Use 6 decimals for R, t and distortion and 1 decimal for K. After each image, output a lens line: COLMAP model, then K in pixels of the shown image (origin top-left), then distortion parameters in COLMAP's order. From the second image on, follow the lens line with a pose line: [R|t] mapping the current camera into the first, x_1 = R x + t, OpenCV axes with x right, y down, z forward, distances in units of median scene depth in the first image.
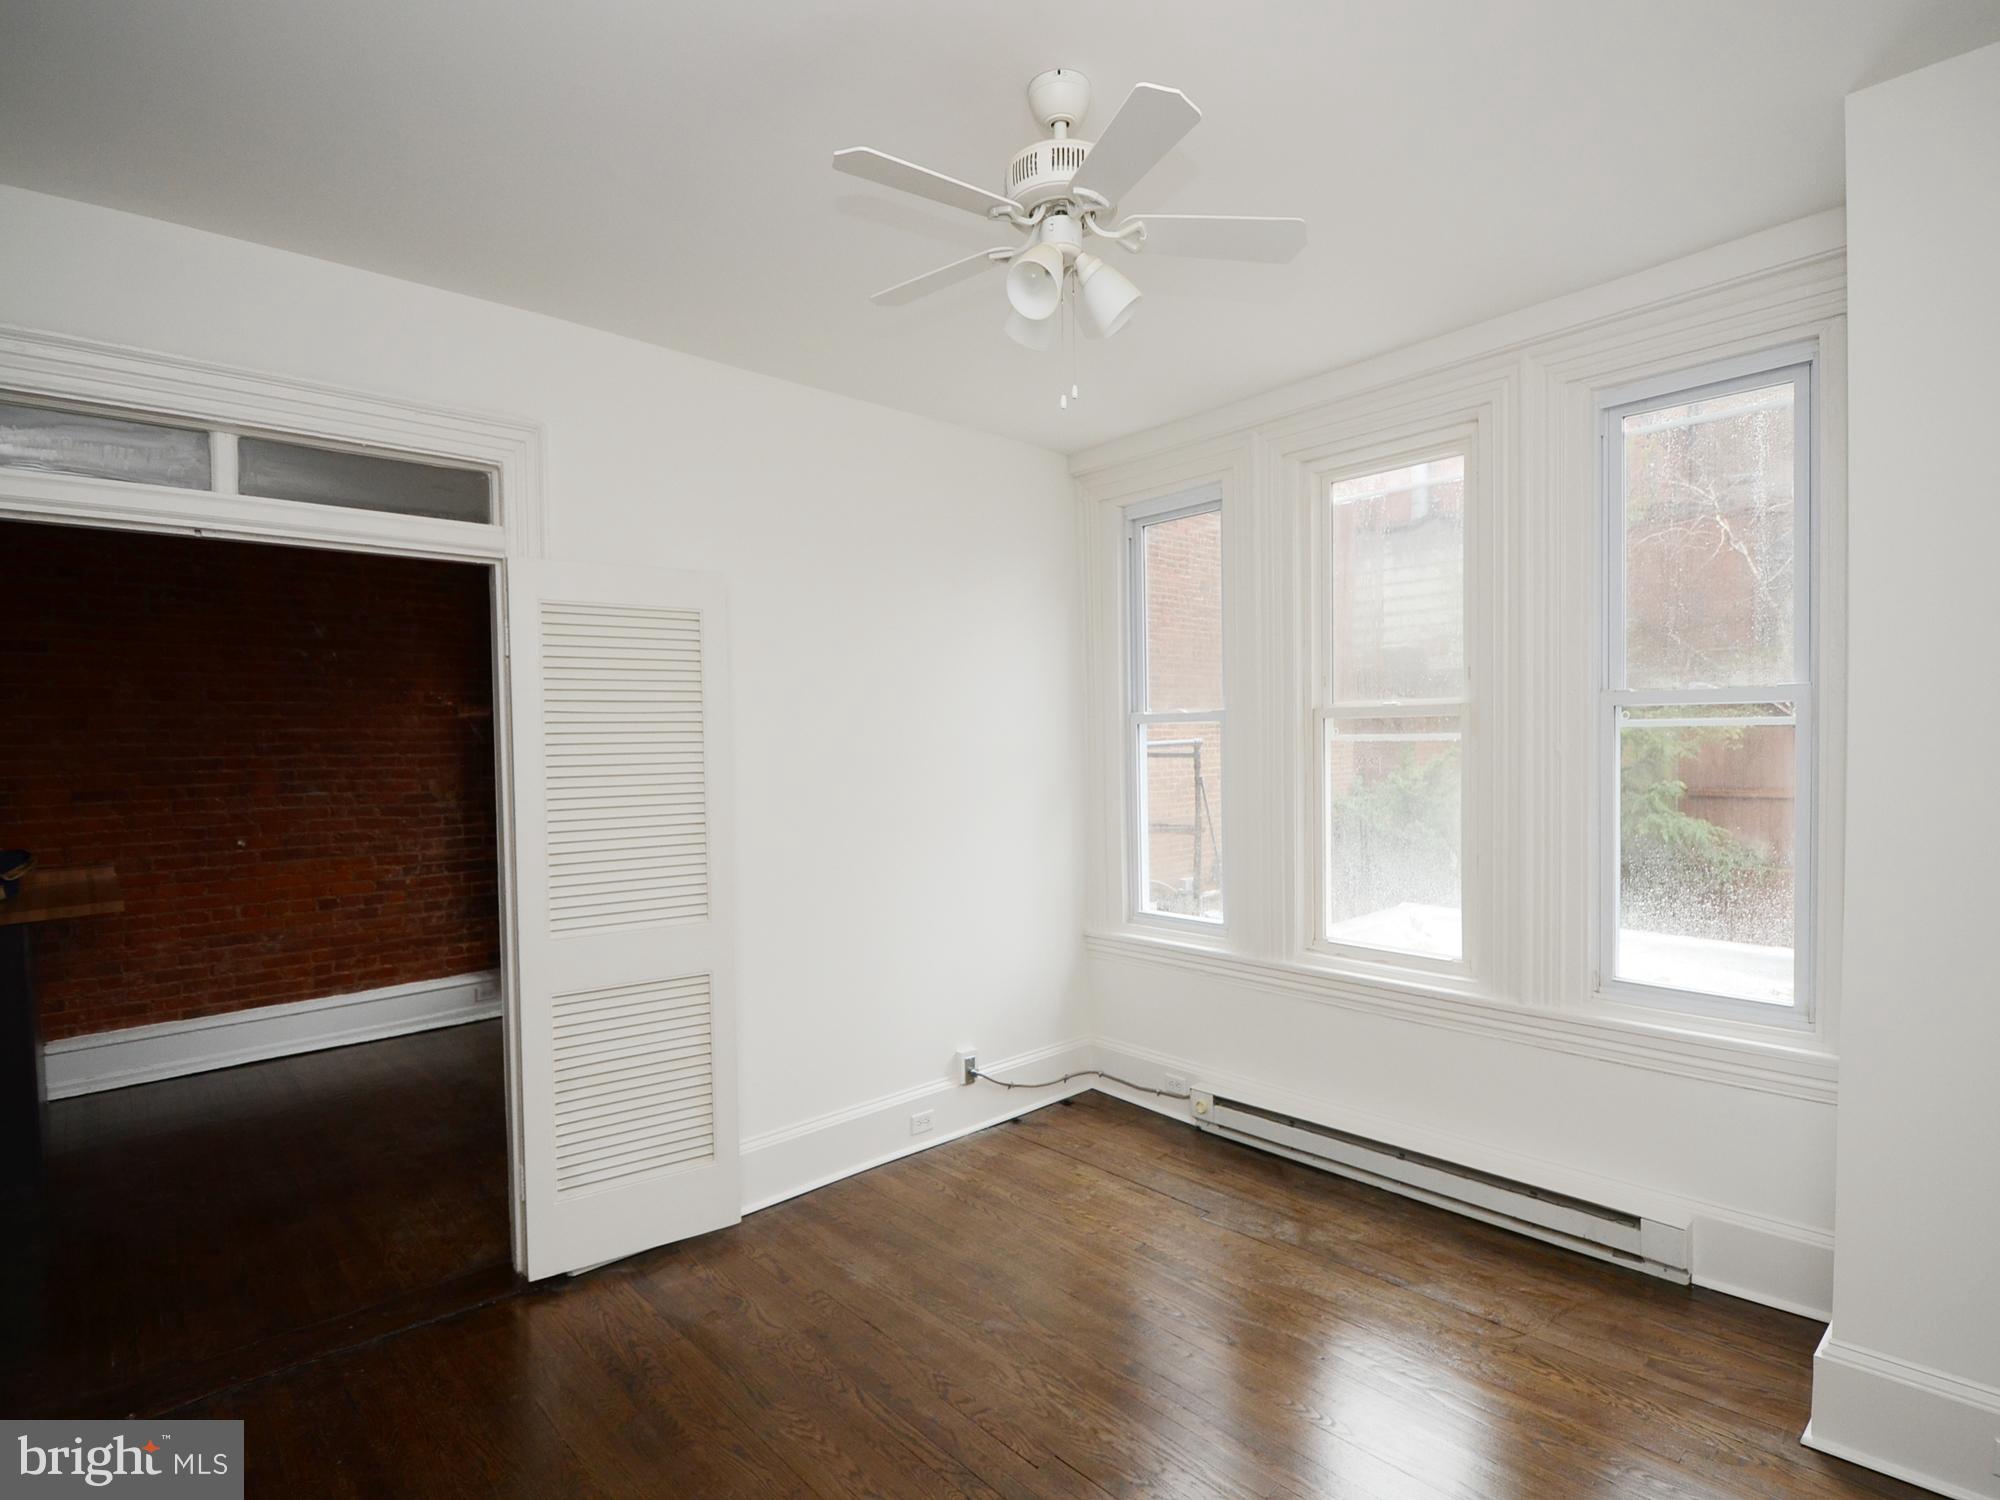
lens RADIAL K [[1006.5, 0, 1001.8], [0, 1006.5, 753.4], [0, 0, 1]] dist [0.030767, -0.028173]
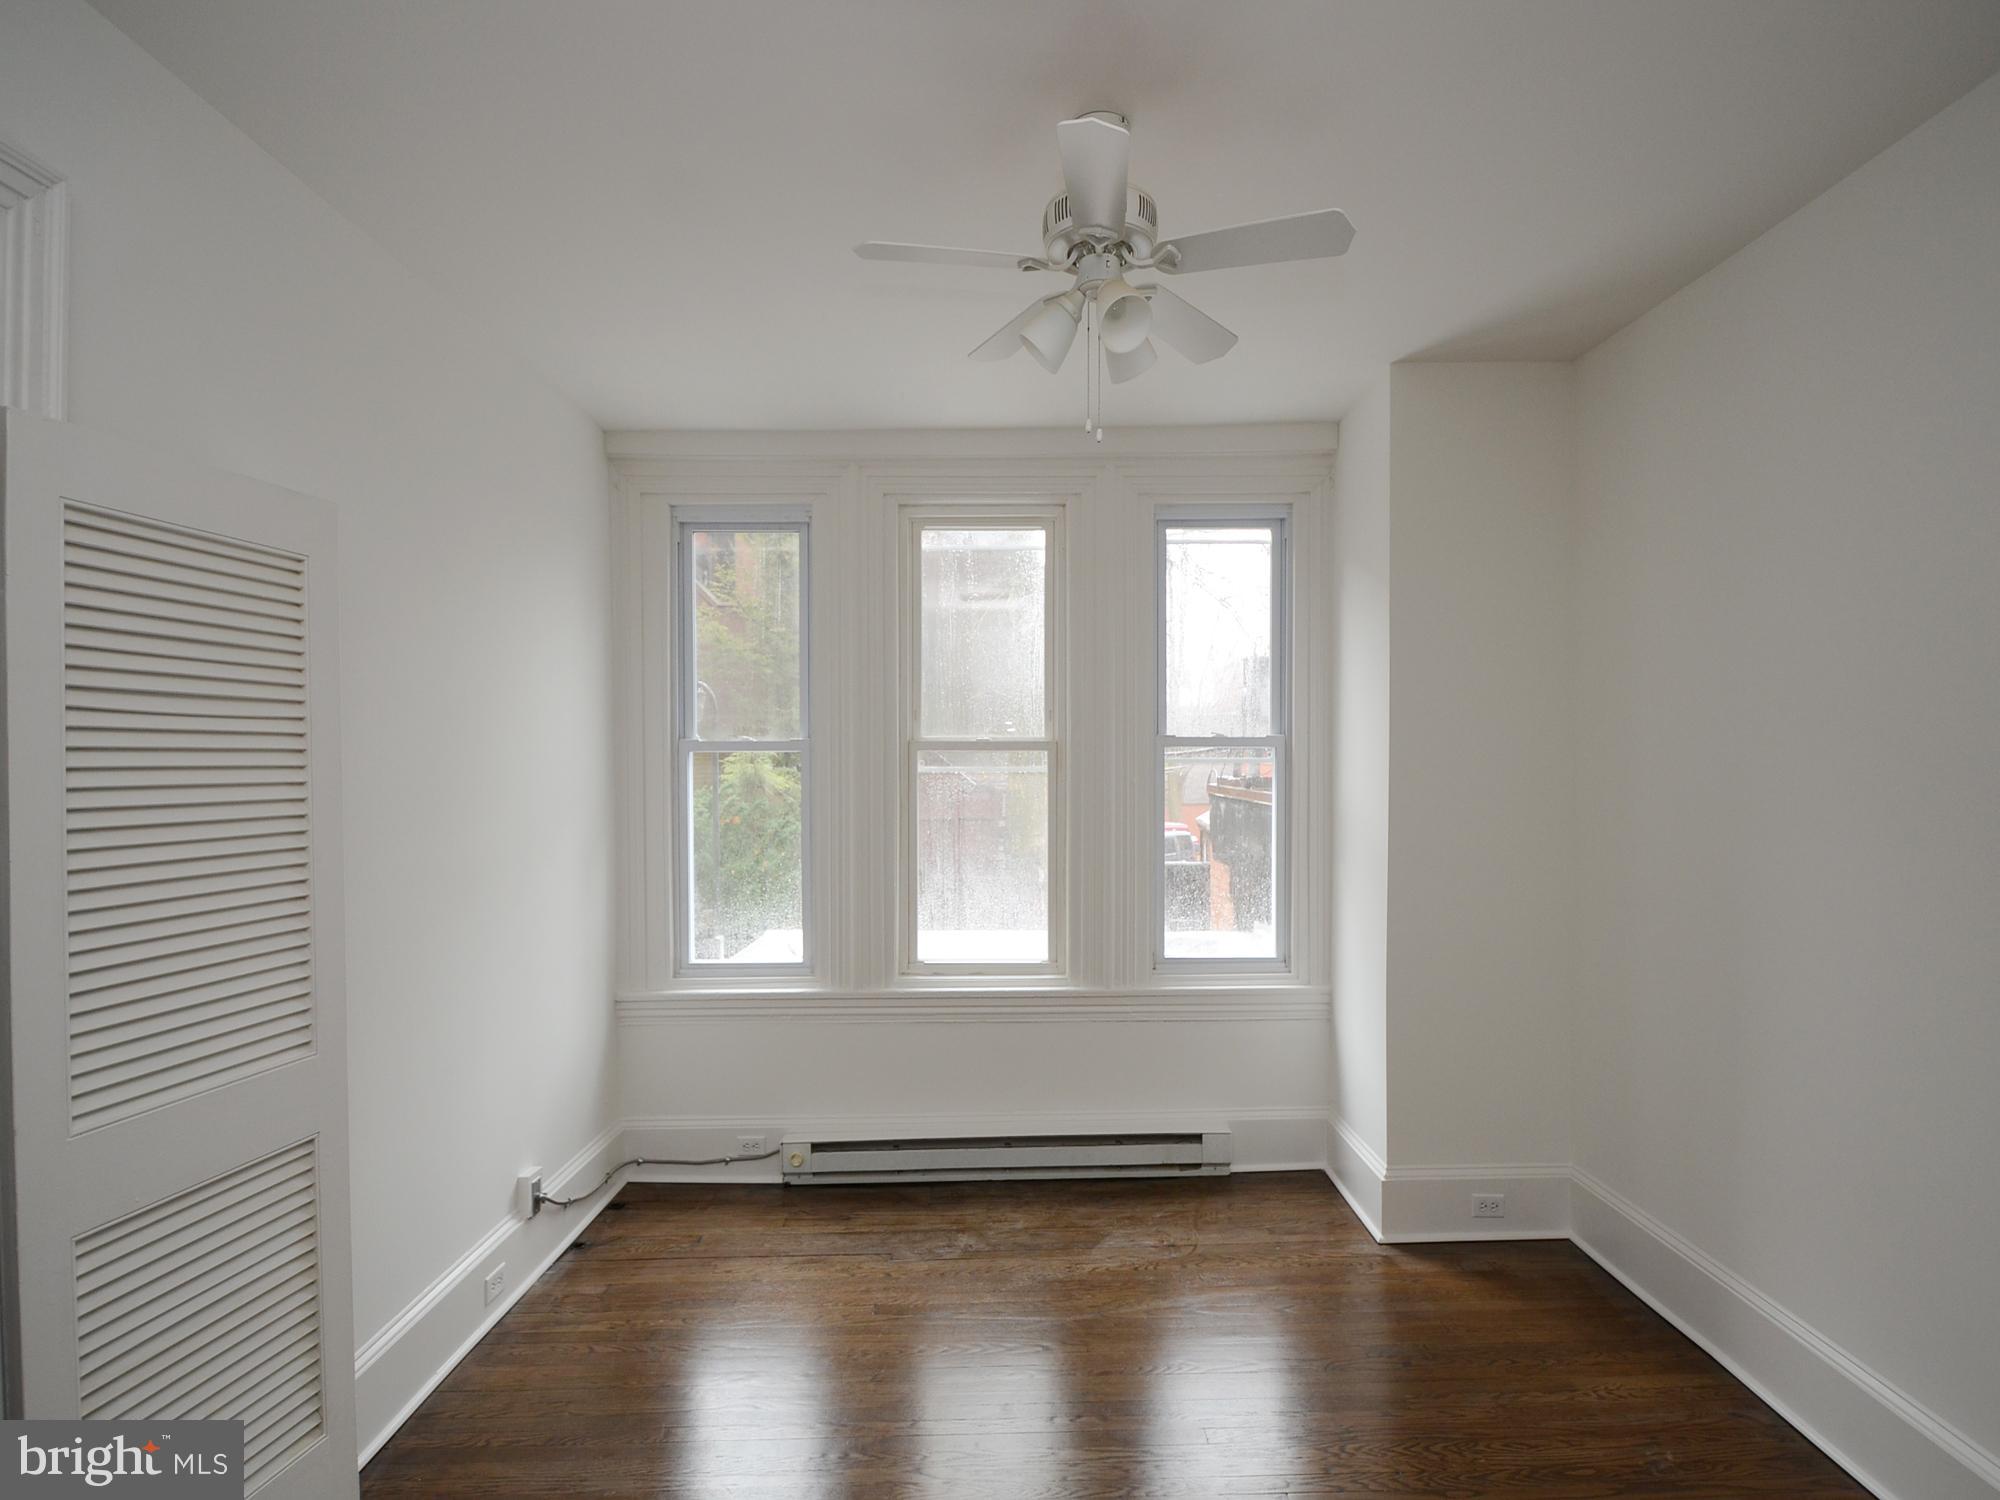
lens RADIAL K [[1036.1, 0, 1000.0], [0, 1036.1, 750.0], [0, 0, 1]] dist [0.001124, 0.000055]
pose [[0.663698, 0.022780, 0.747654, -0.434878], [0.003659, 0.999425, -0.033699, 0.001503], [-0.747992, 0.025102, 0.663233, 0.221720]]
